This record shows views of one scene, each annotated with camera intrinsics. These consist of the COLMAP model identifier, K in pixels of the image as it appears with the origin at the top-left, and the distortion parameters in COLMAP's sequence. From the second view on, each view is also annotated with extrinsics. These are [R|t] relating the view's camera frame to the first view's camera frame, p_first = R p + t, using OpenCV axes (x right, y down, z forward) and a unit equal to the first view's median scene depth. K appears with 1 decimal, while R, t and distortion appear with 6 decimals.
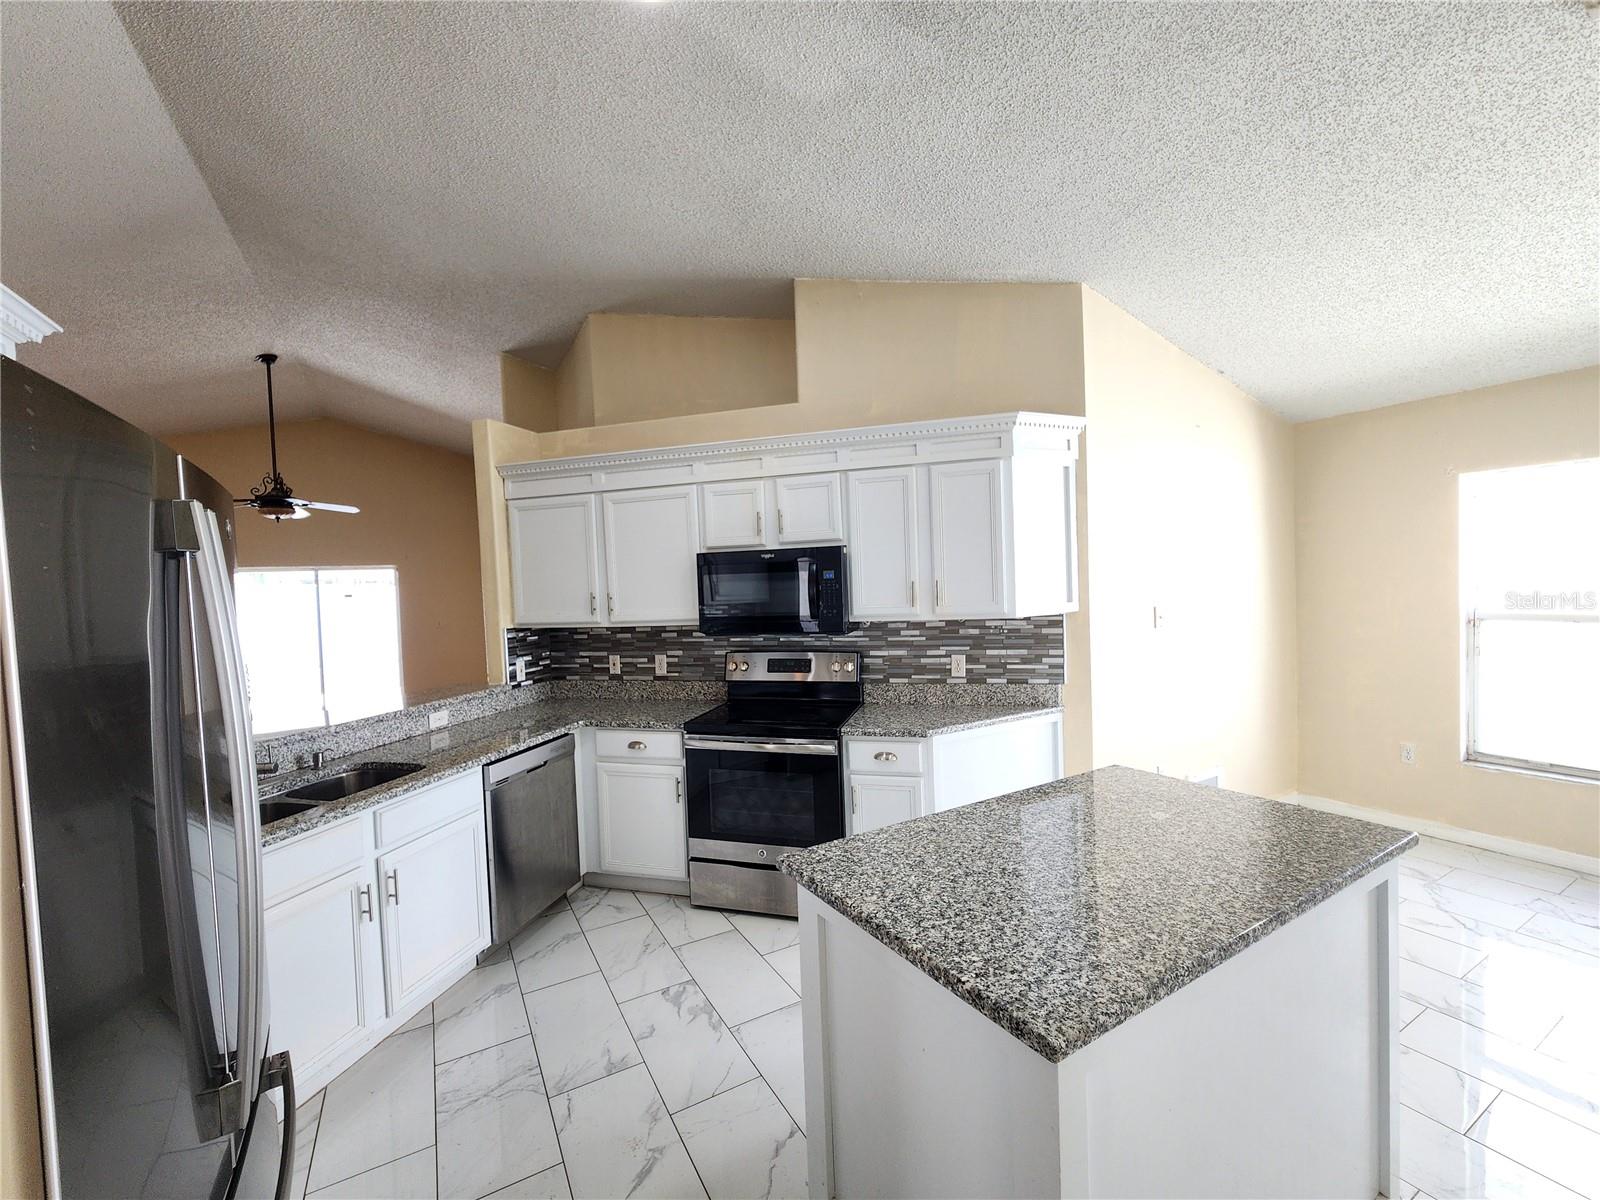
lens RADIAL K [[656.5, 0, 782.3], [0, 656.5, 600.1], [0, 0, 1]] dist [-0.002647, 0.001654]
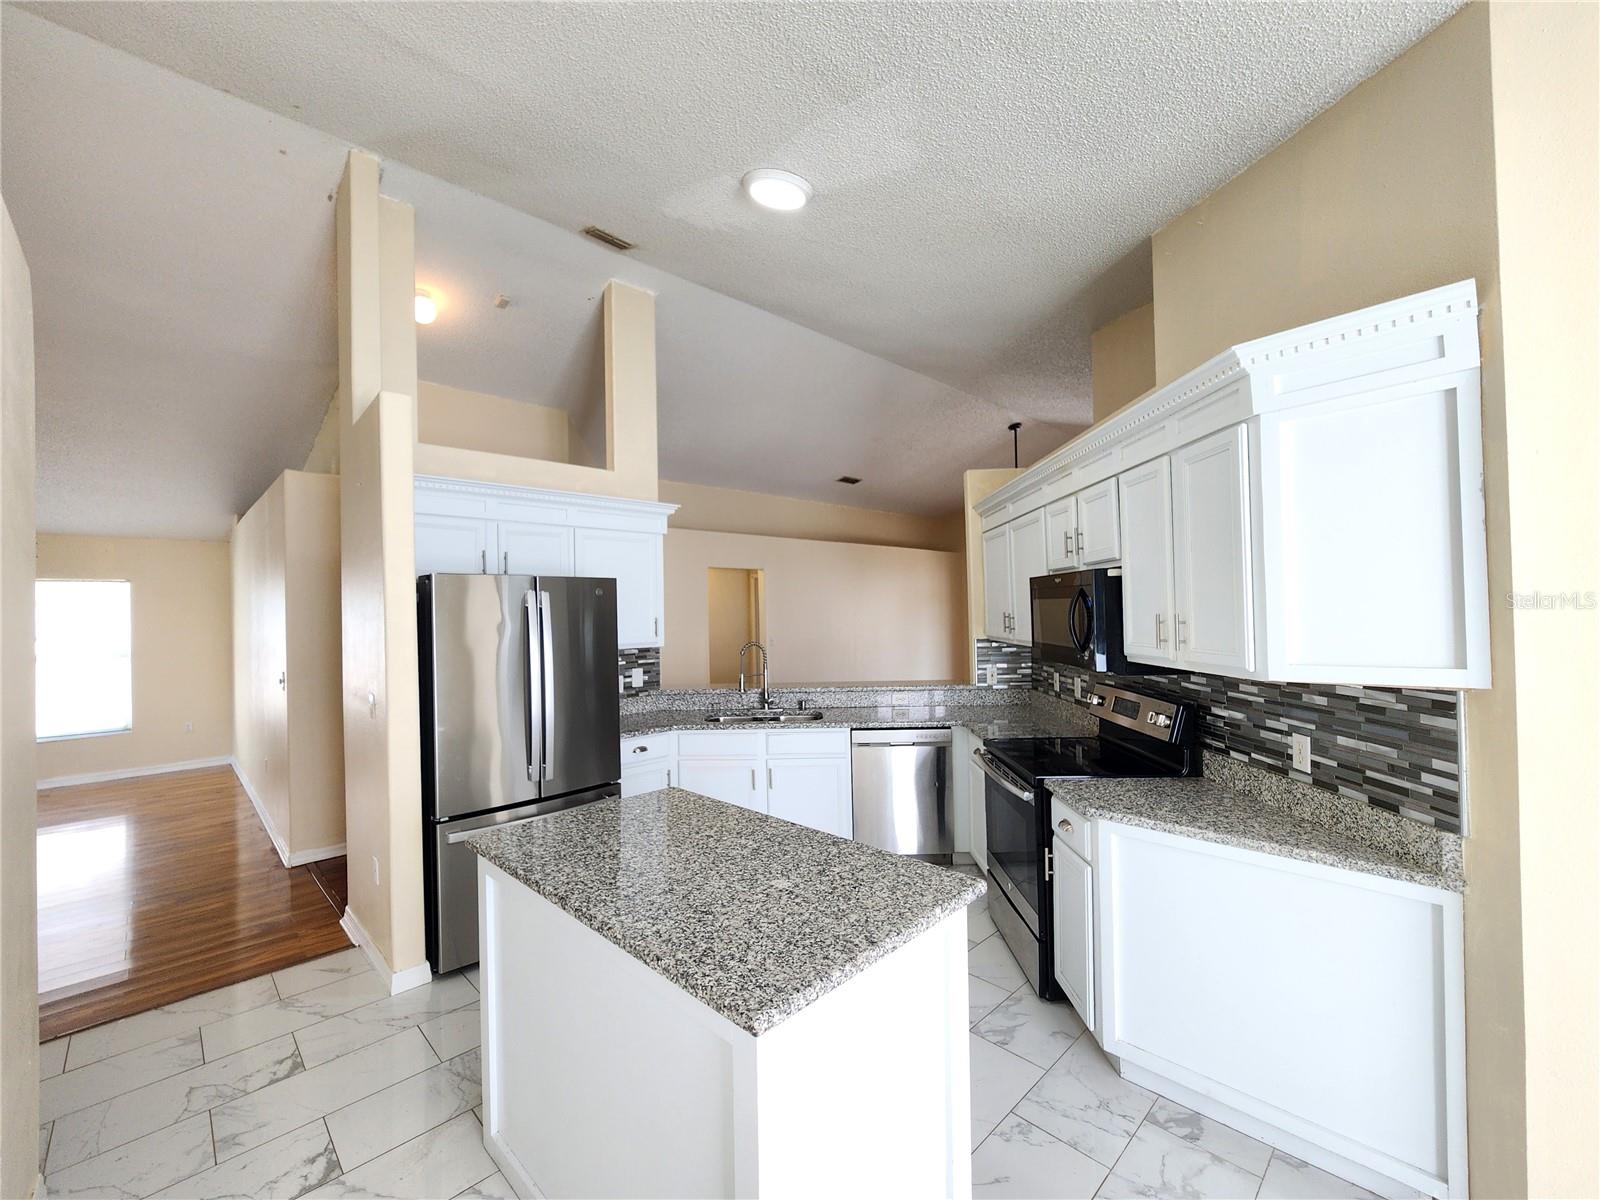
lens RADIAL K [[656.5, 0, 791.2], [0, 656.5, 601.7], [0, 0, 1]] dist [-0.002647, 0.001654]
pose [[0.265508, 0.018663, -0.963928, 0.727908], [-0.013994, 0.999782, 0.015502, -0.043627], [0.964007, 0.009373, 0.265711, 0.375688]]
